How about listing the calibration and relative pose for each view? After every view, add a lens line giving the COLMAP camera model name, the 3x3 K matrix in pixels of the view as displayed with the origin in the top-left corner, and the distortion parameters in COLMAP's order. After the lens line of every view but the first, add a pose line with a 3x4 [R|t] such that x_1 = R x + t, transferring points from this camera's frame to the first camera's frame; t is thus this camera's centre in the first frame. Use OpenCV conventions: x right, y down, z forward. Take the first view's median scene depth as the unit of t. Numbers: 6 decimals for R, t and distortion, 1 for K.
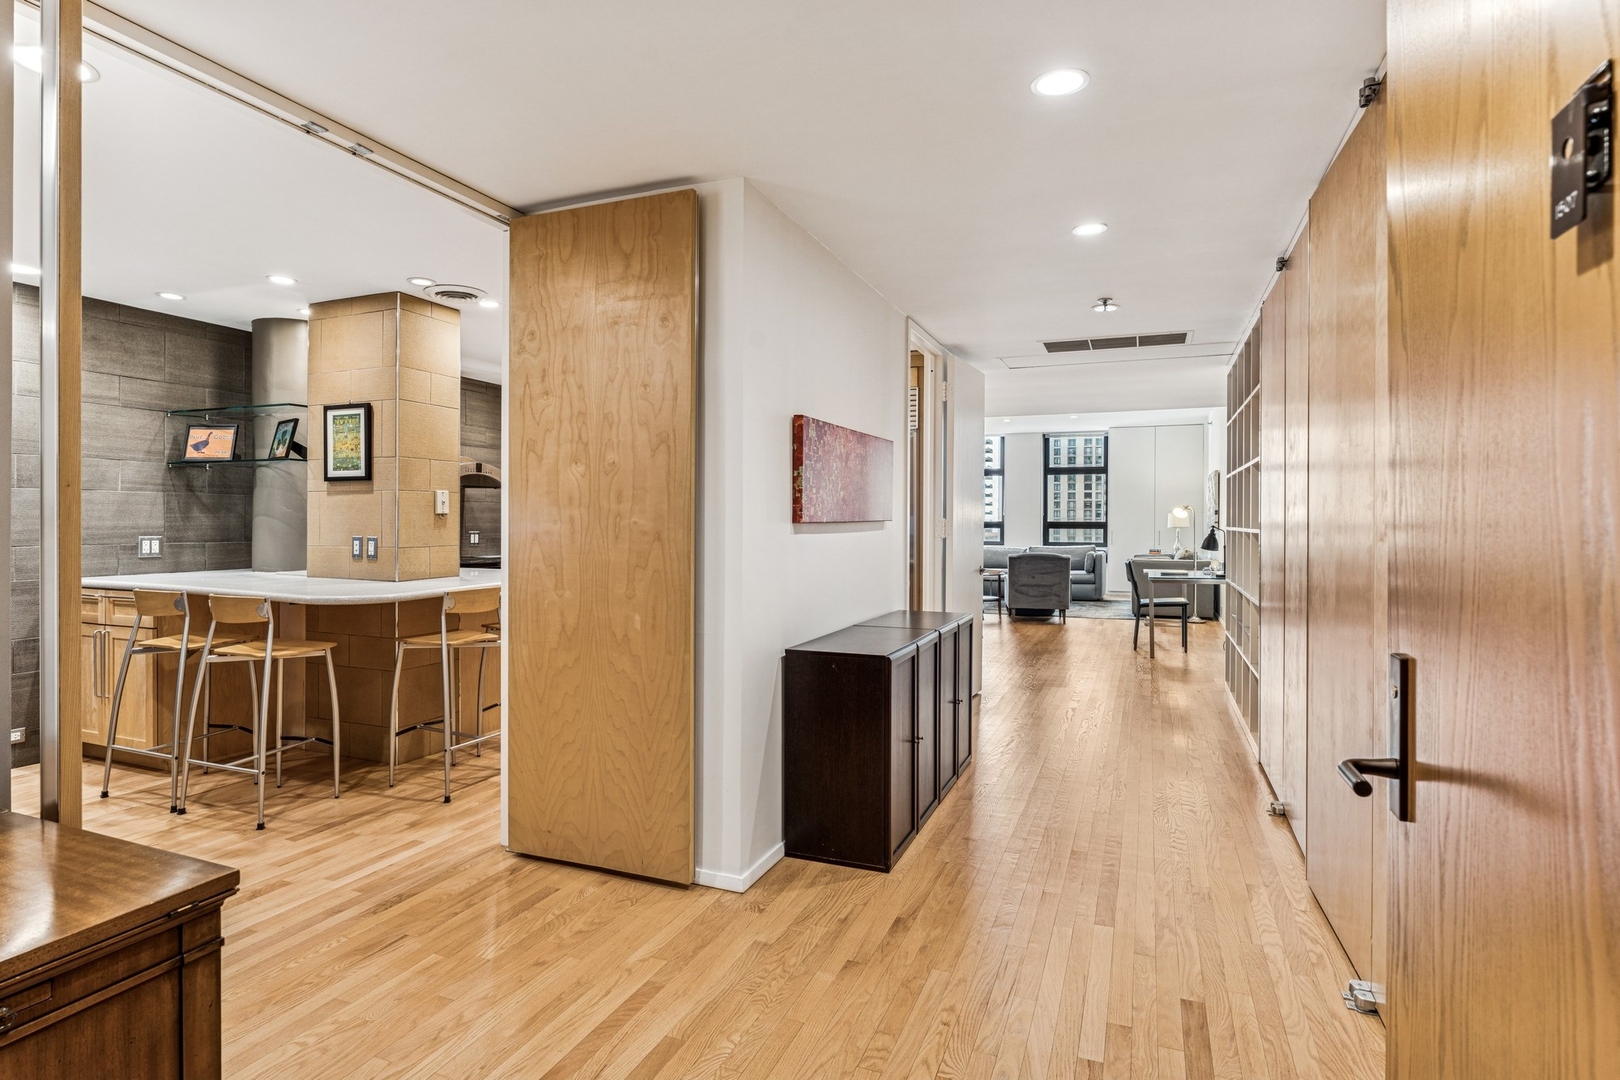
lens RADIAL K [[843.0, 0, 807.1], [0, 843.0, 517.9], [0, 0, 1]] dist [0.001040, -0.000406]
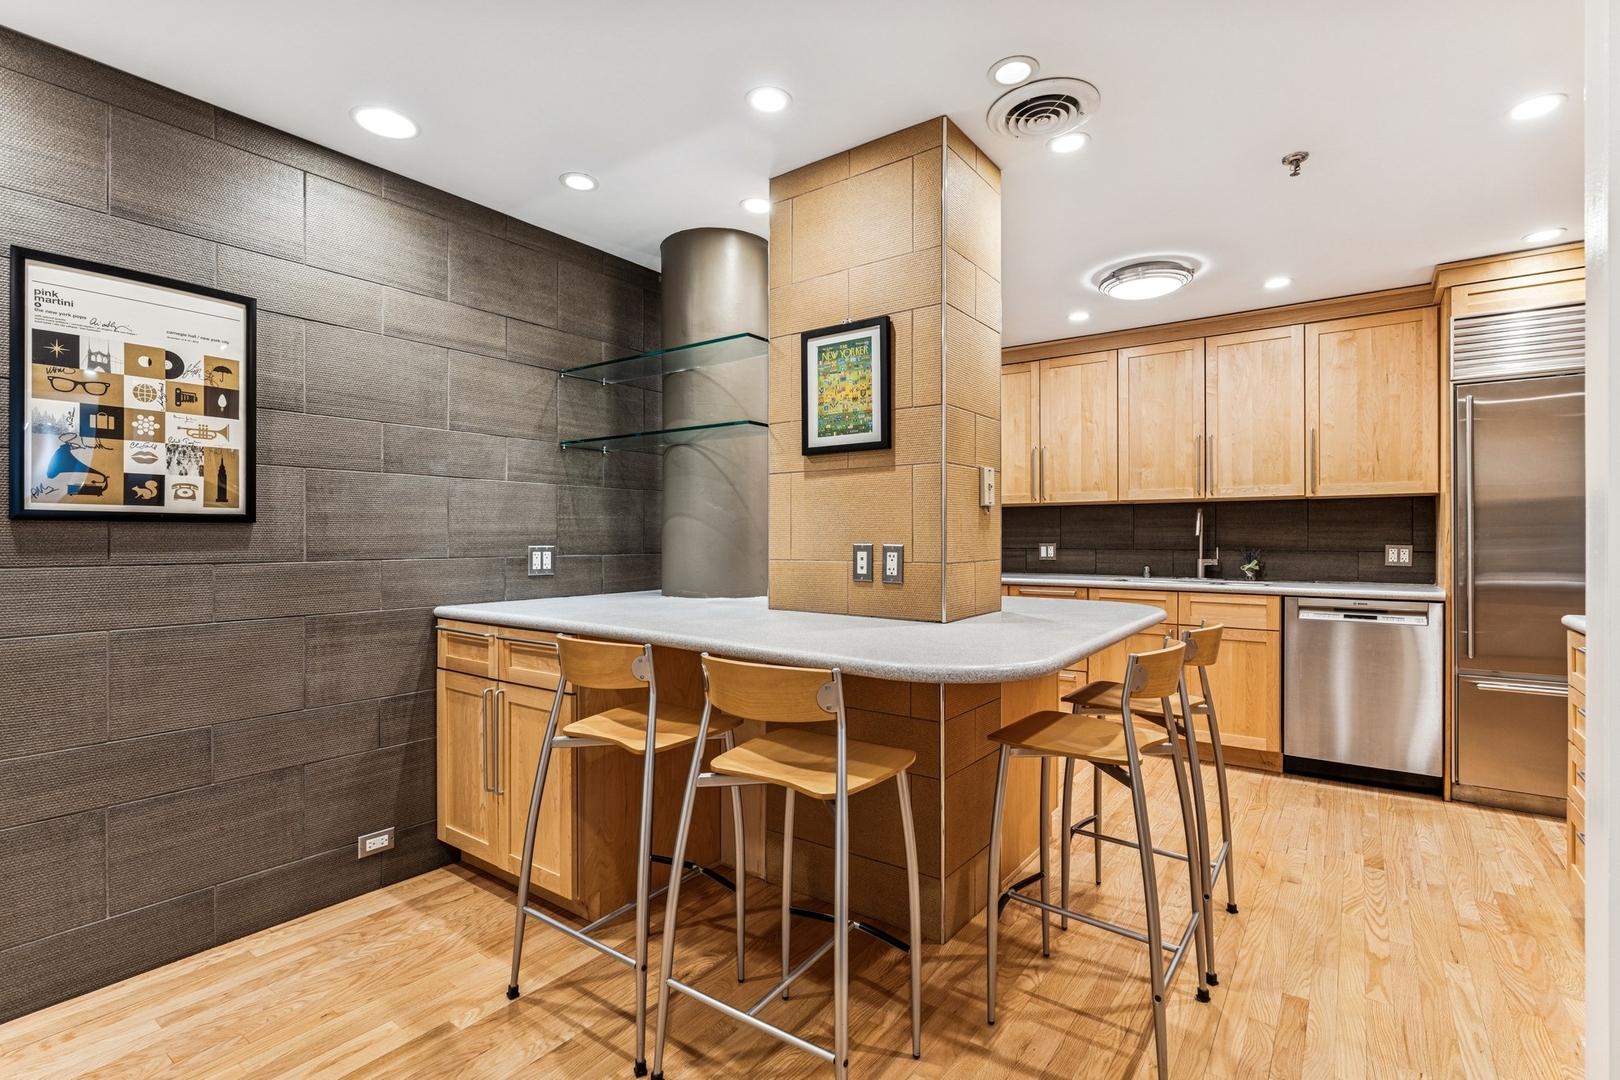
lens RADIAL K [[754.4, 0, 812.3], [0, 754.4, 532.6], [0, 0, 1]] dist [-0.002365, 0.001017]
pose [[0.972932, -0.005380, -0.231030, -0.443857], [0.003900, 0.999969, -0.006864, 0.017278], [0.231060, 0.005777, 0.972922, 0.470897]]
